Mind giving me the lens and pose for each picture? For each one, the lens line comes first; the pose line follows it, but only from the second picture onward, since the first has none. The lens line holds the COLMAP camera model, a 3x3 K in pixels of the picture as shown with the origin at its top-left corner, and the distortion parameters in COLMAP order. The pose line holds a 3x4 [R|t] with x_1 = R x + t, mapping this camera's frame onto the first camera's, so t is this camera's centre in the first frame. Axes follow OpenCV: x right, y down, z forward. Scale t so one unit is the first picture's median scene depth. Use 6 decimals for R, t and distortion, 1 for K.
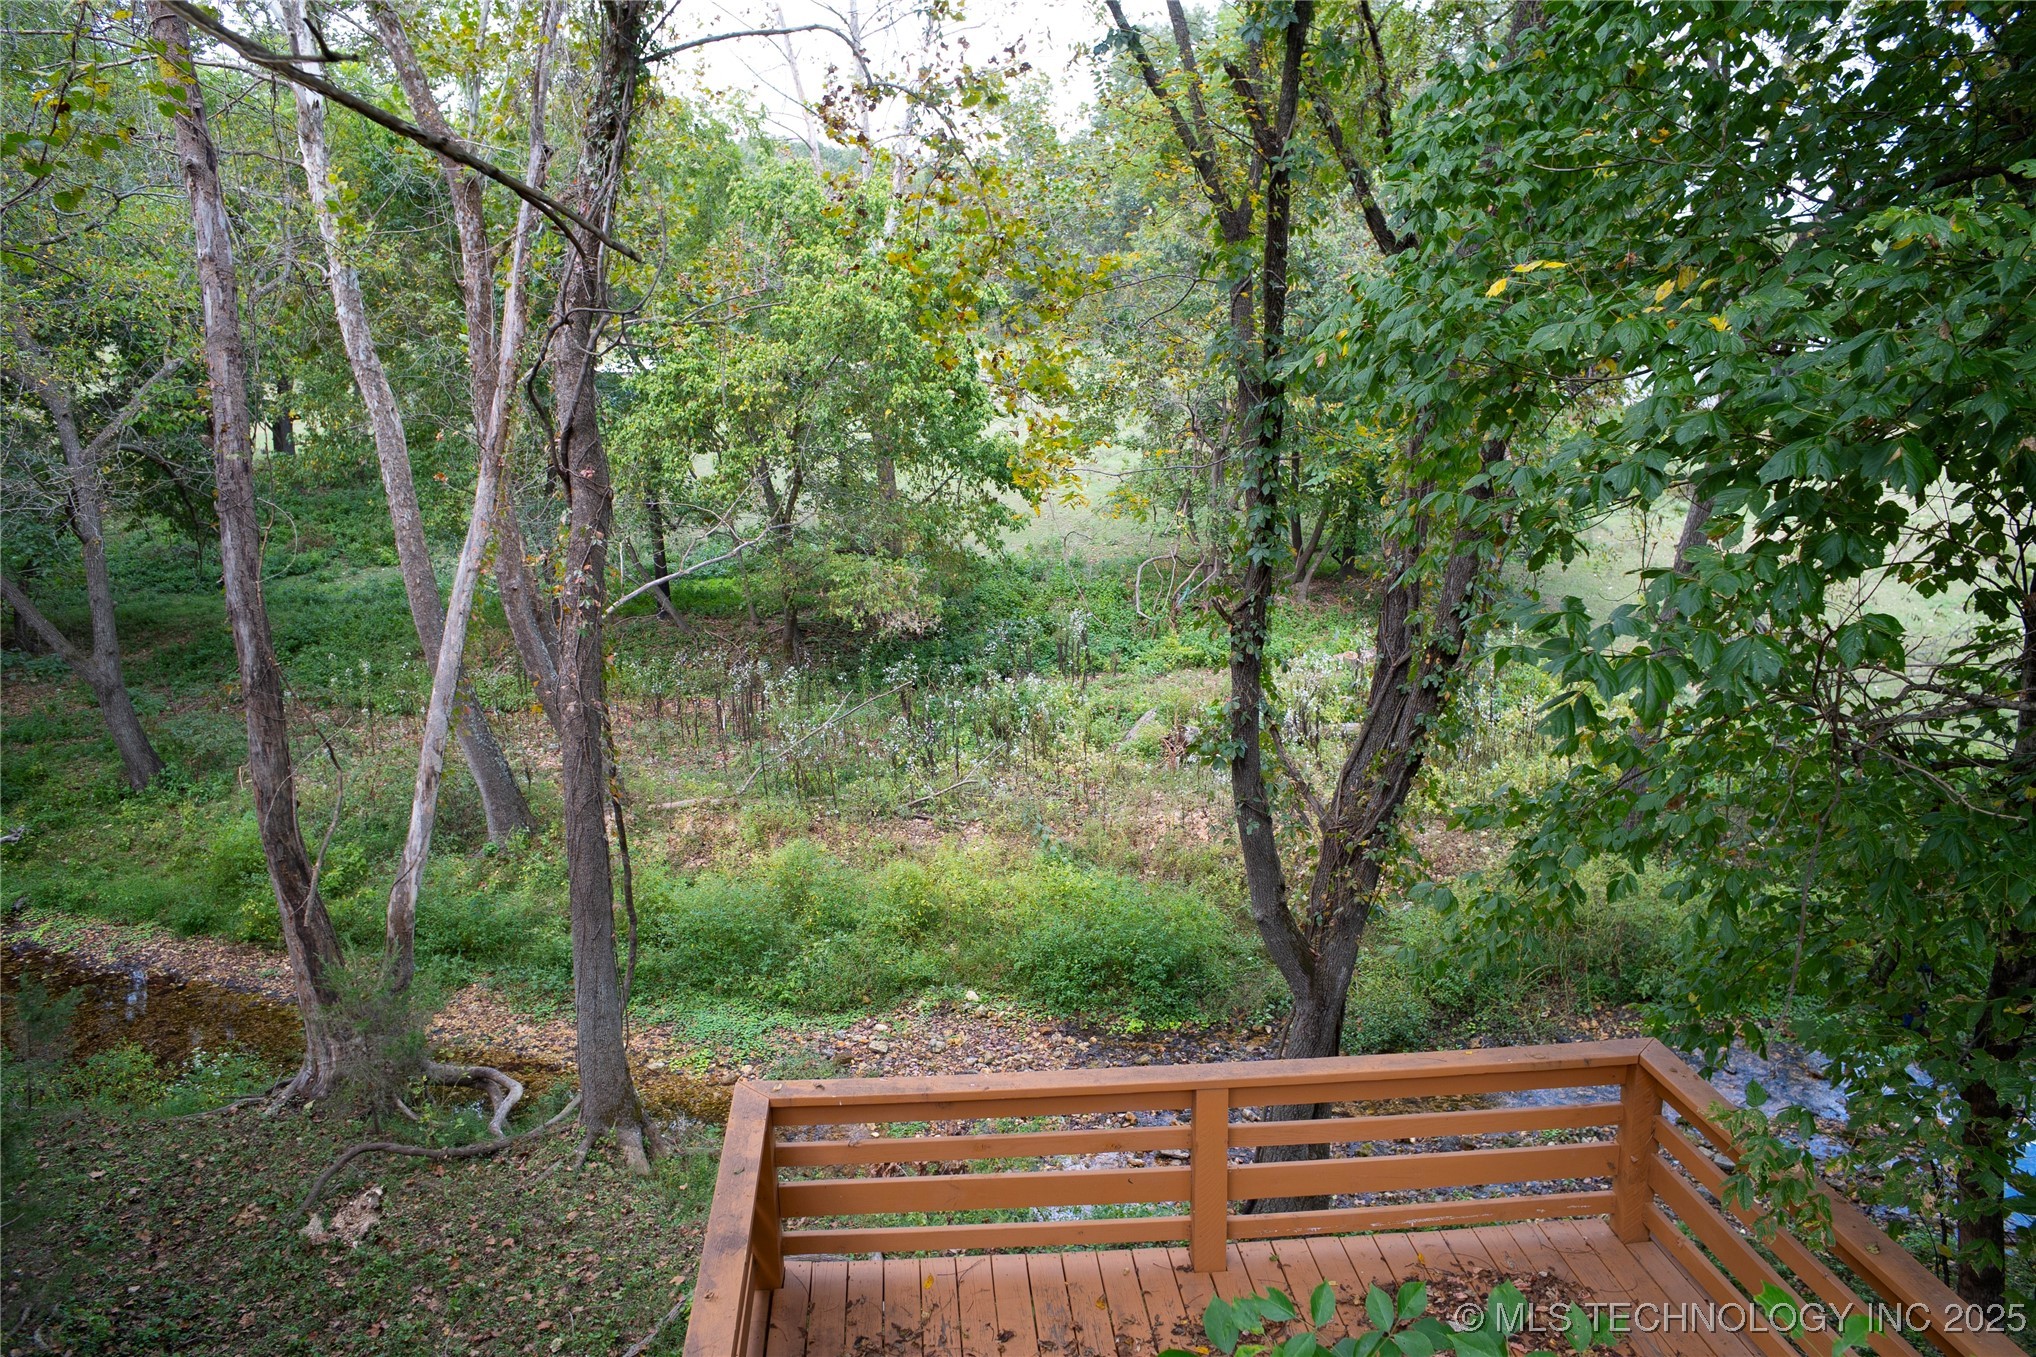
lens RADIAL K [[1432.6, 0, 1018.0], [0, 1432.6, 678.5], [0, 0, 1]] dist [-0.082855, 0.056488]
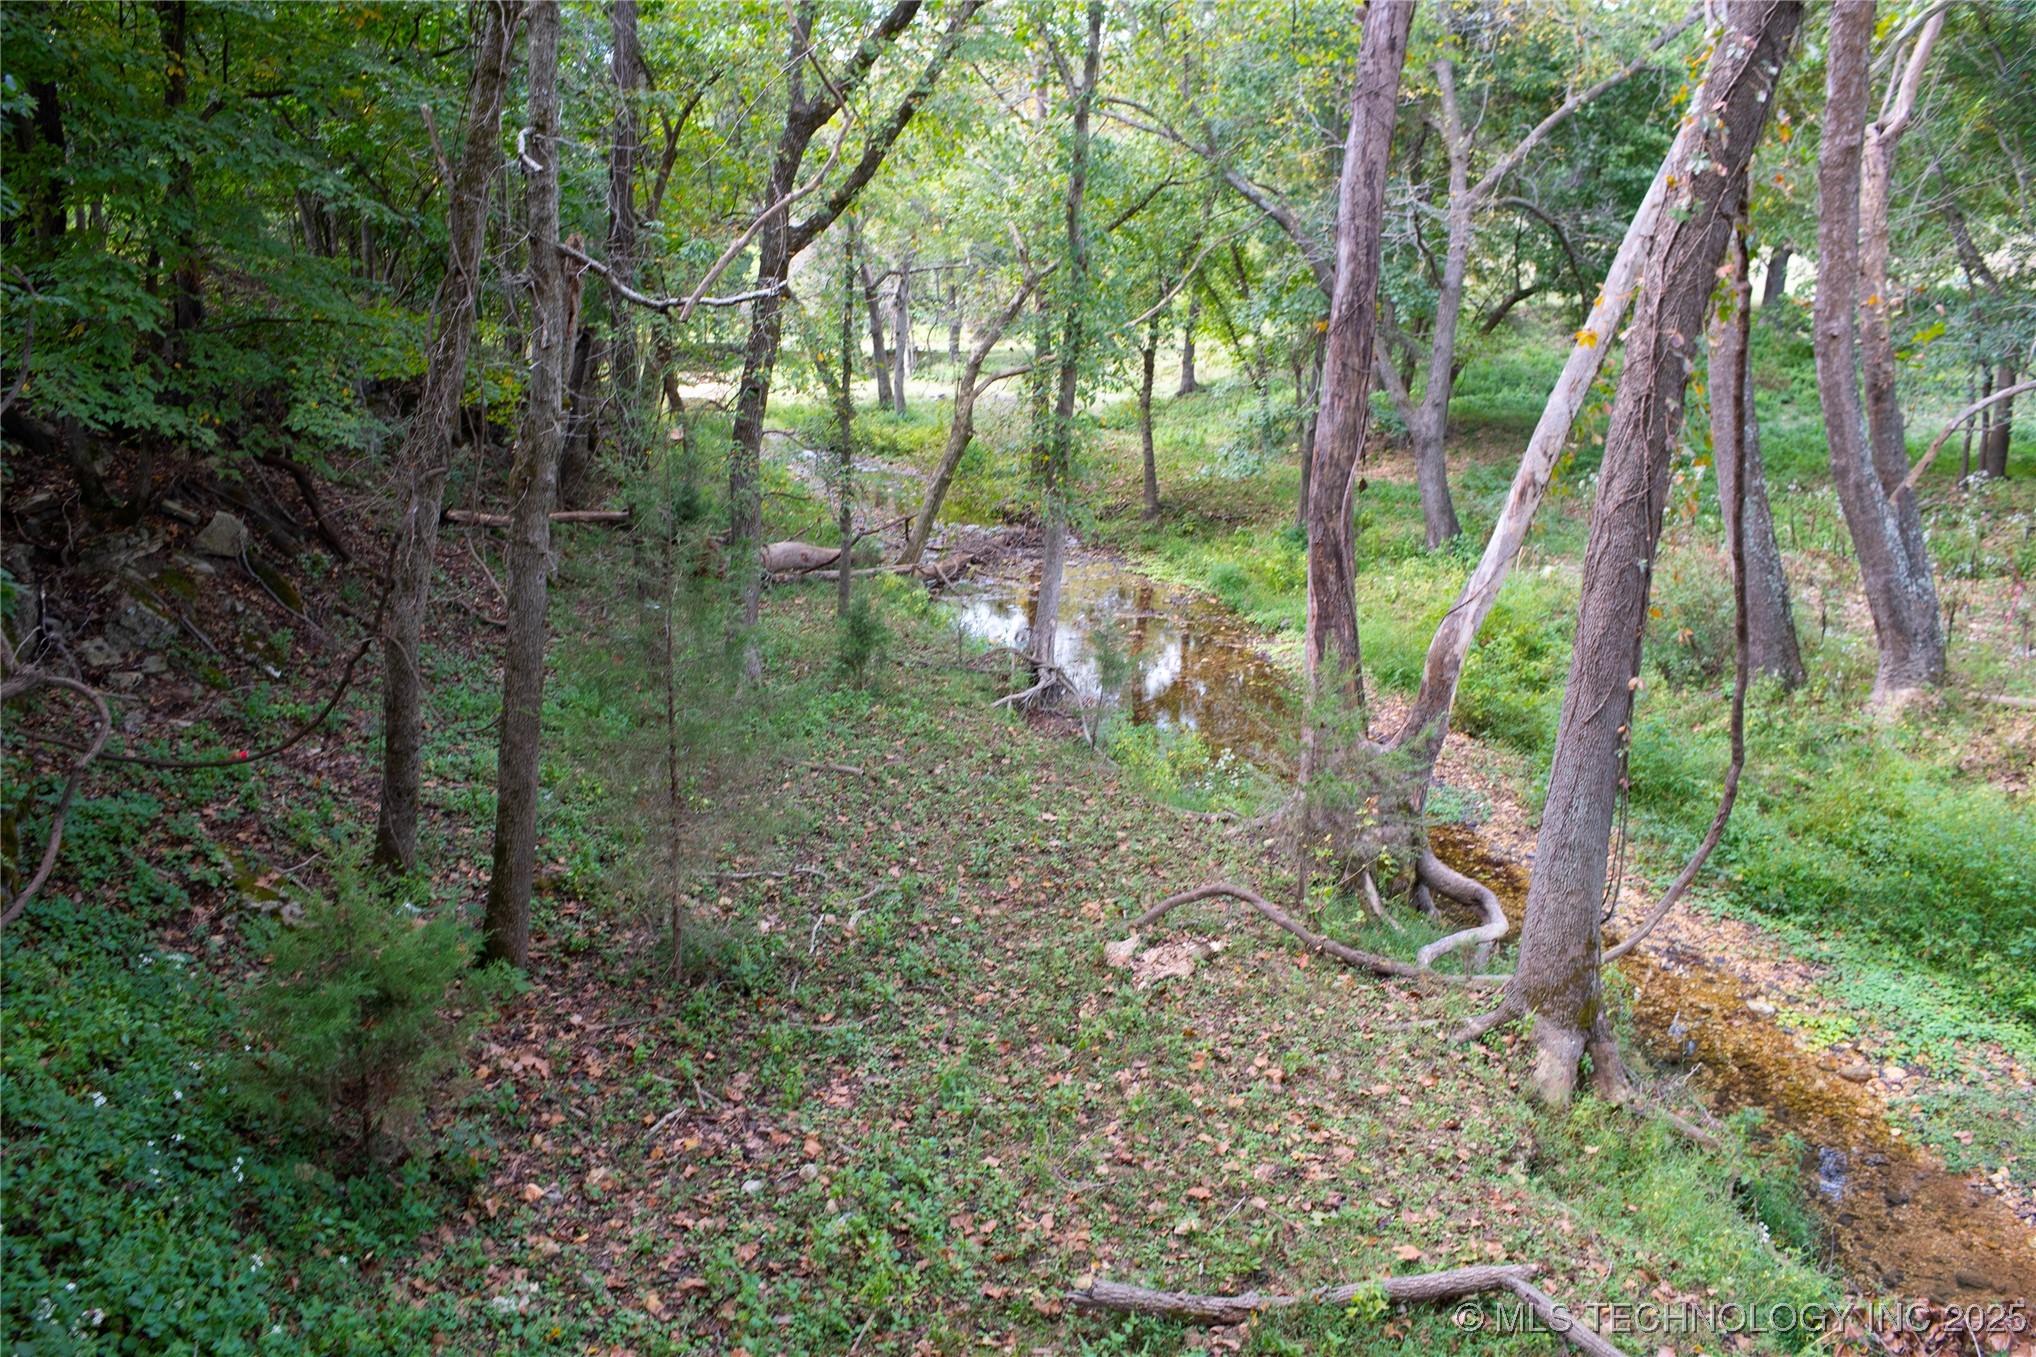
lens RADIAL K [[1432.6, 0, 1018.0], [0, 1432.6, 678.5], [0, 0, 1]] dist [-0.082855, 0.056488]
pose [[0.528391, 0.251960, -0.810752, 0.064518], [-0.201259, 0.964902, 0.168699, 0.095210], [0.824802, 0.074032, 0.560555, 0.379061]]
